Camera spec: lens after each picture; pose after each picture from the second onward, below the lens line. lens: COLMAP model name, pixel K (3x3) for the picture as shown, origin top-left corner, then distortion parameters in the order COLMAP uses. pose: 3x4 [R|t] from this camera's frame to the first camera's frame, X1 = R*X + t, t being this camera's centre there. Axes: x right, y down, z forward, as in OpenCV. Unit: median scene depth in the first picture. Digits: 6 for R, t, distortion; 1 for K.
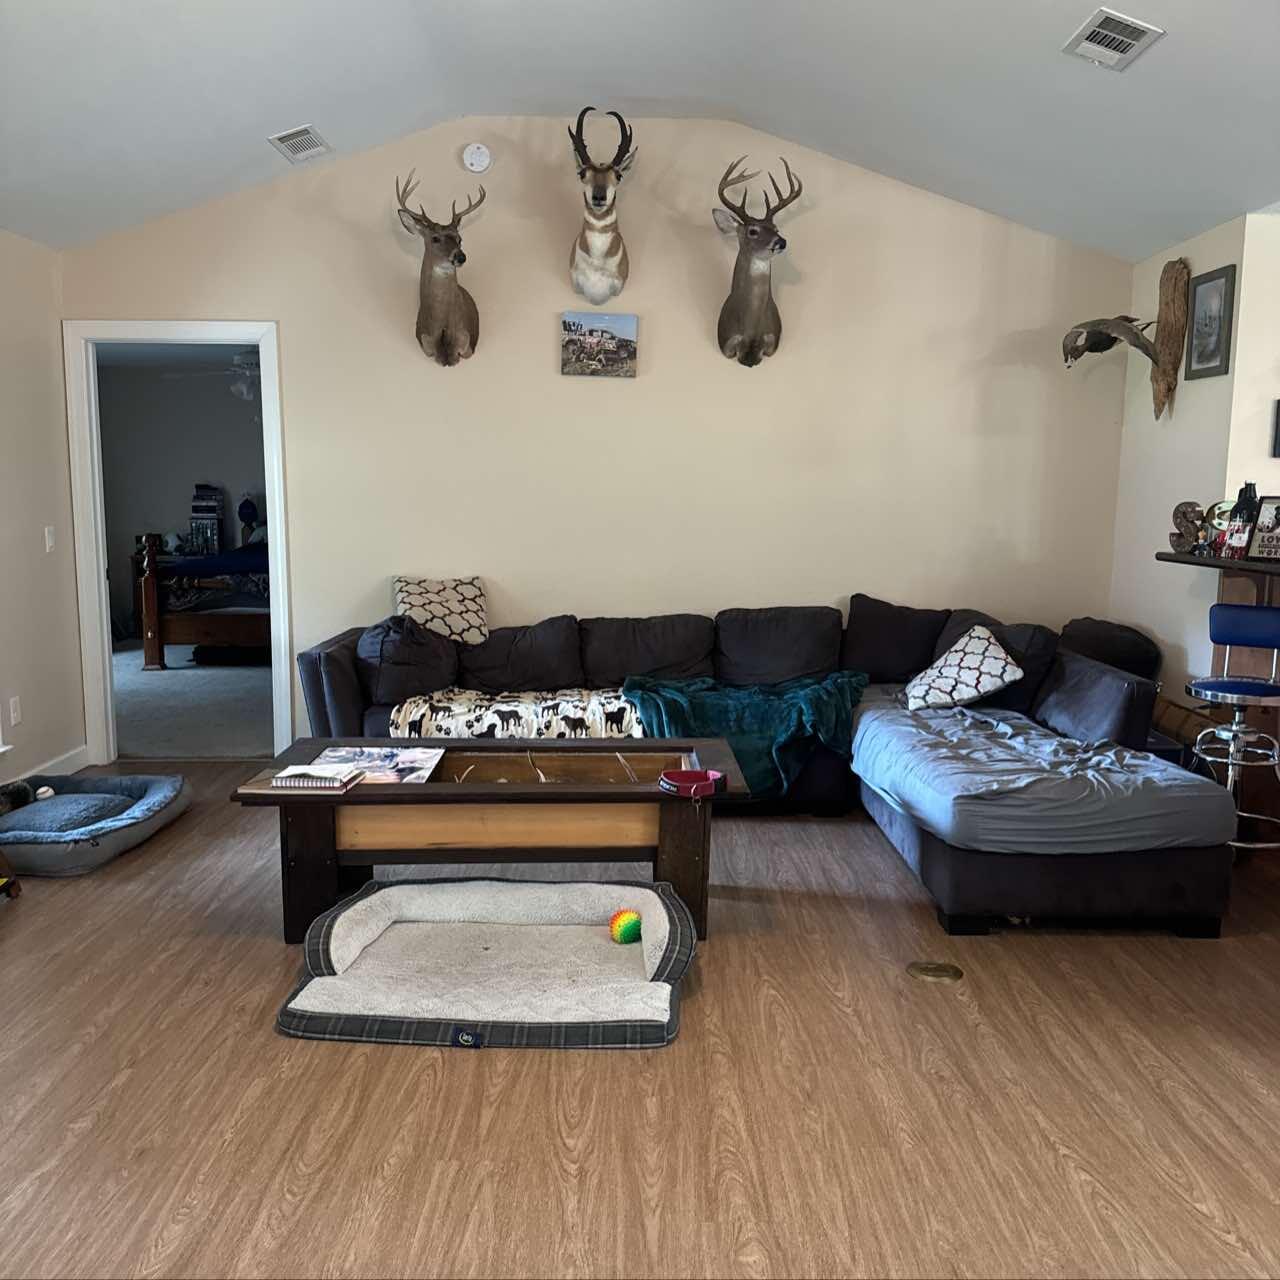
lens RADIAL K [[1206.3, 0, 638.9], [0, 1206.3, 640.4], [0, 0, 1]] dist [-0.003736, 0.000000]
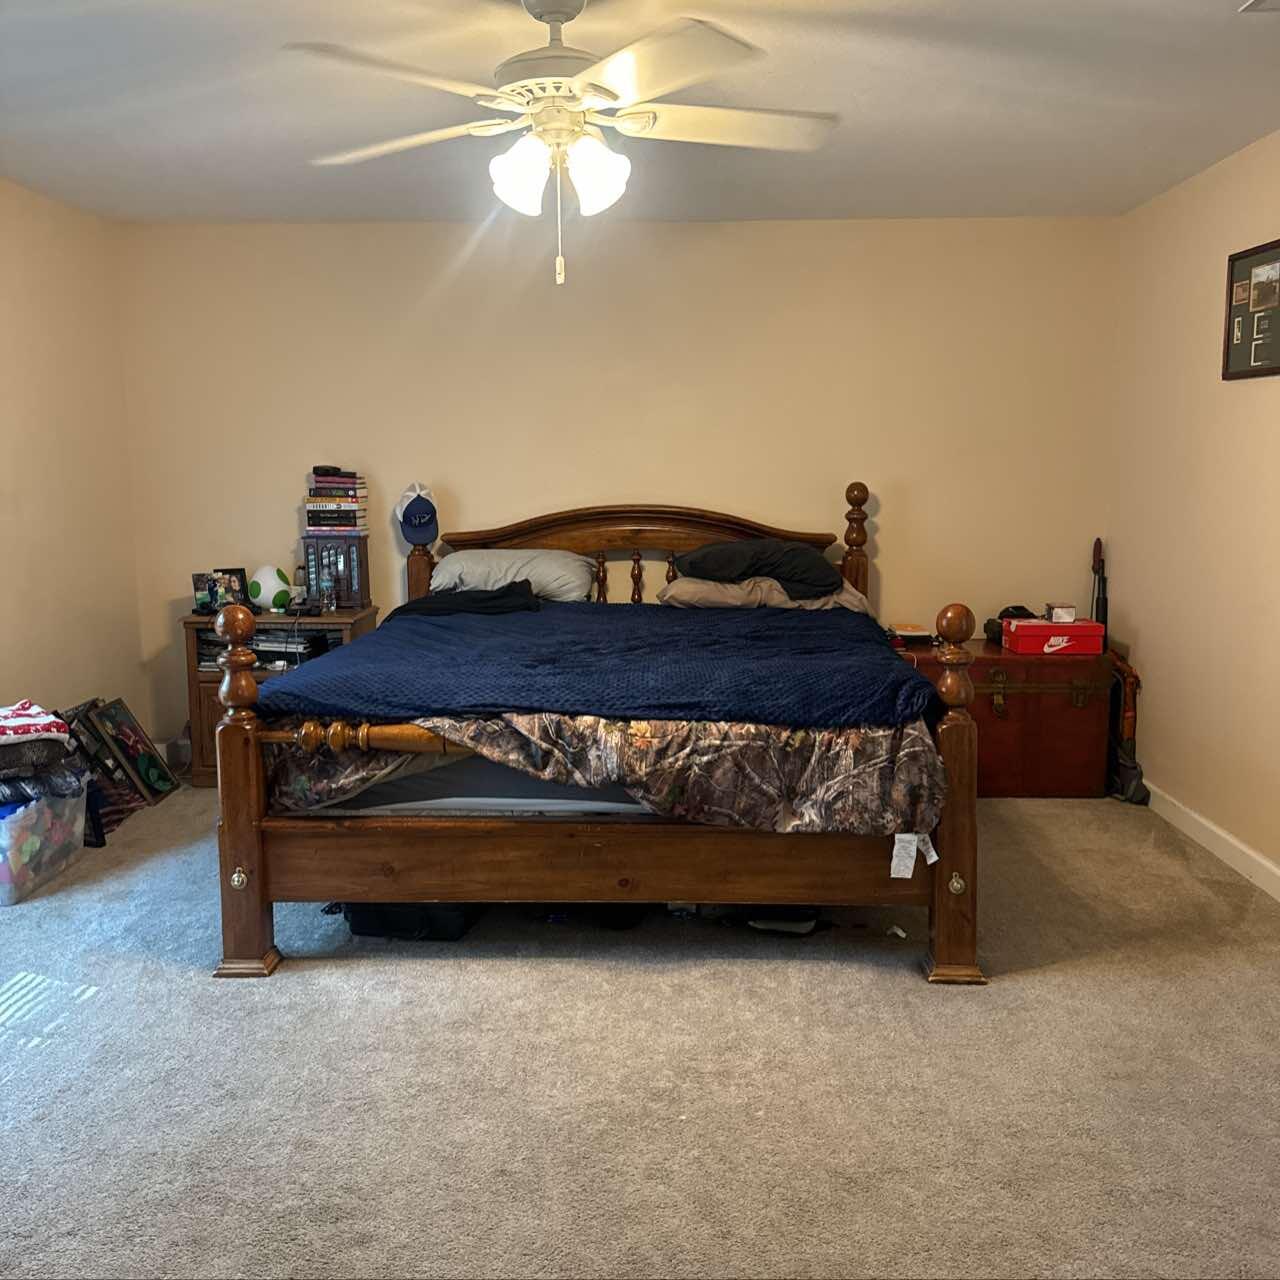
lens RADIAL K [[1206.3, 0, 641.0], [0, 1206.3, 640.4], [0, 0, 1]] dist [-0.003736, 0.000000]
pose [[0.999165, -0.002284, -0.040790, -0.216898], [0.002927, 0.999872, 0.015703, -0.066557], [0.040749, -0.015809, 0.999044, 0.519507]]
